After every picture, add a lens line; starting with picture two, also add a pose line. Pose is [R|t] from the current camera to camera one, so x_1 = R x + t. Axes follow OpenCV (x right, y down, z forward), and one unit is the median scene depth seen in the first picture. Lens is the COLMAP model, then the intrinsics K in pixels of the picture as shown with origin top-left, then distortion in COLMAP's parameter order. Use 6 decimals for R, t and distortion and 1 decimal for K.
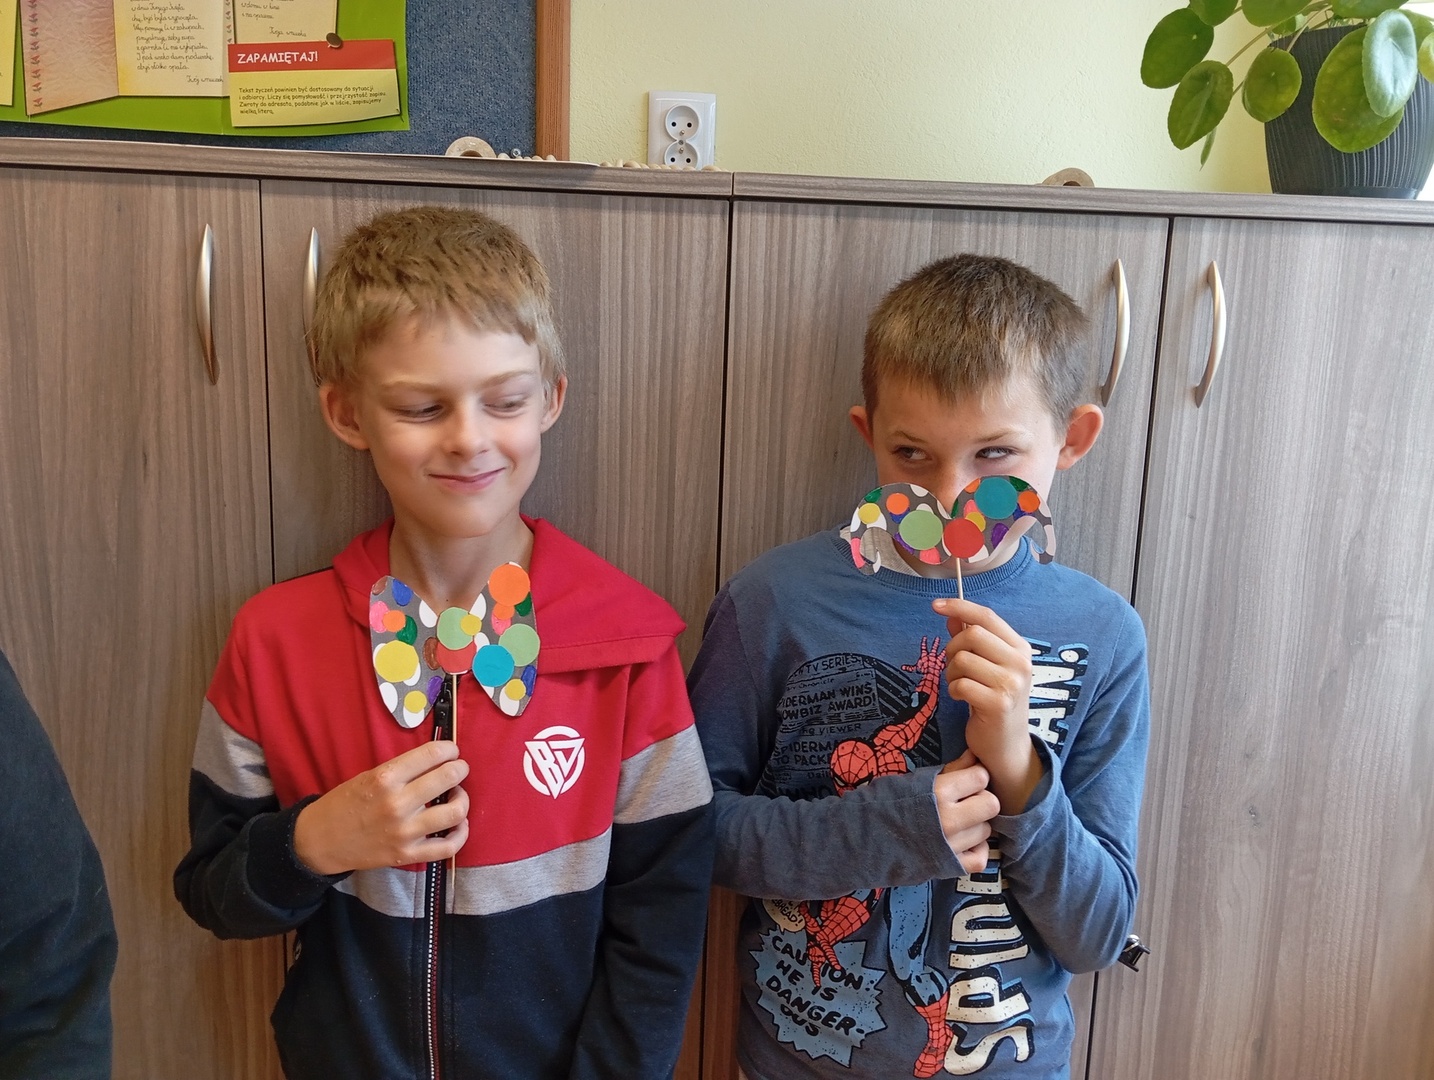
lens RADIAL K [[1186.2, 0, 727.0], [0, 1186.2, 545.1], [0, 0, 1]] dist [0.029750, -0.051646]
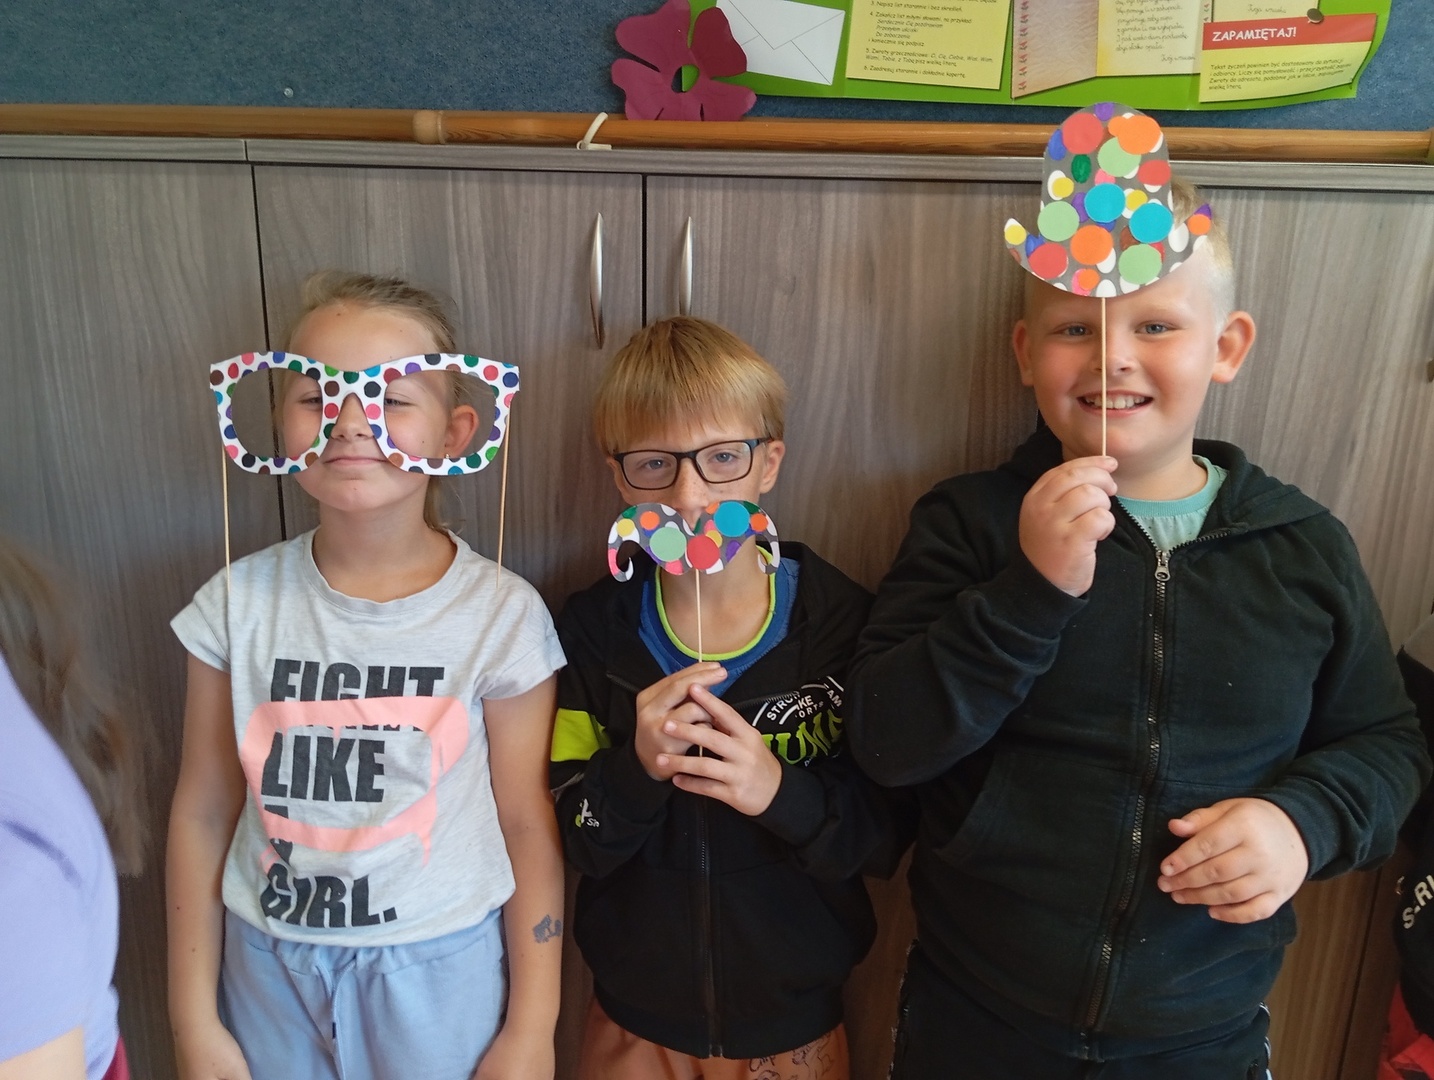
lens RADIAL K [[1186.2, 0, 715.1], [0, 1186.2, 541.9], [0, 0, 1]] dist [0.029750, -0.051646]
pose [[0.983069, 0.036144, -0.179635, -0.646711], [-0.016713, 0.993952, 0.108532, -0.070265], [0.182472, -0.103693, 0.977728, -0.164265]]
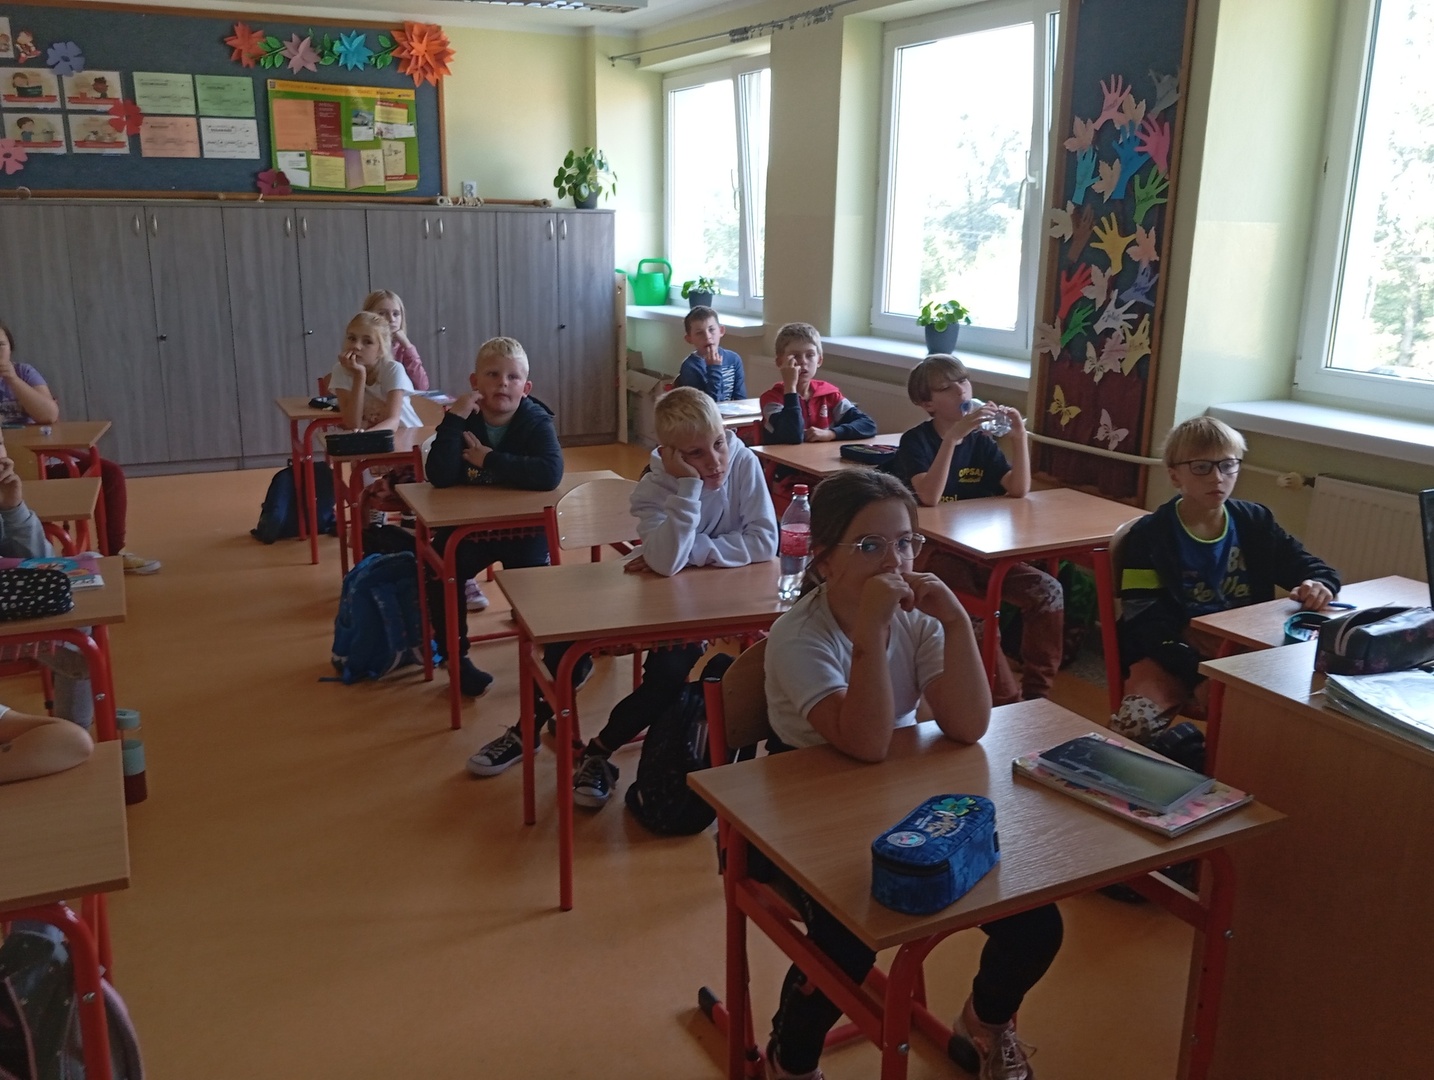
lens RADIAL K [[1186.2, 0, 714.4], [0, 1186.2, 540.0], [0, 0, 1]] dist [0.029750, -0.051646]
pose [[0.936169, -0.113305, 0.332791, -0.997498], [0.078437, 0.990095, 0.116445, 0.681782], [-0.342688, -0.082909, 0.935784, -4.602945]]
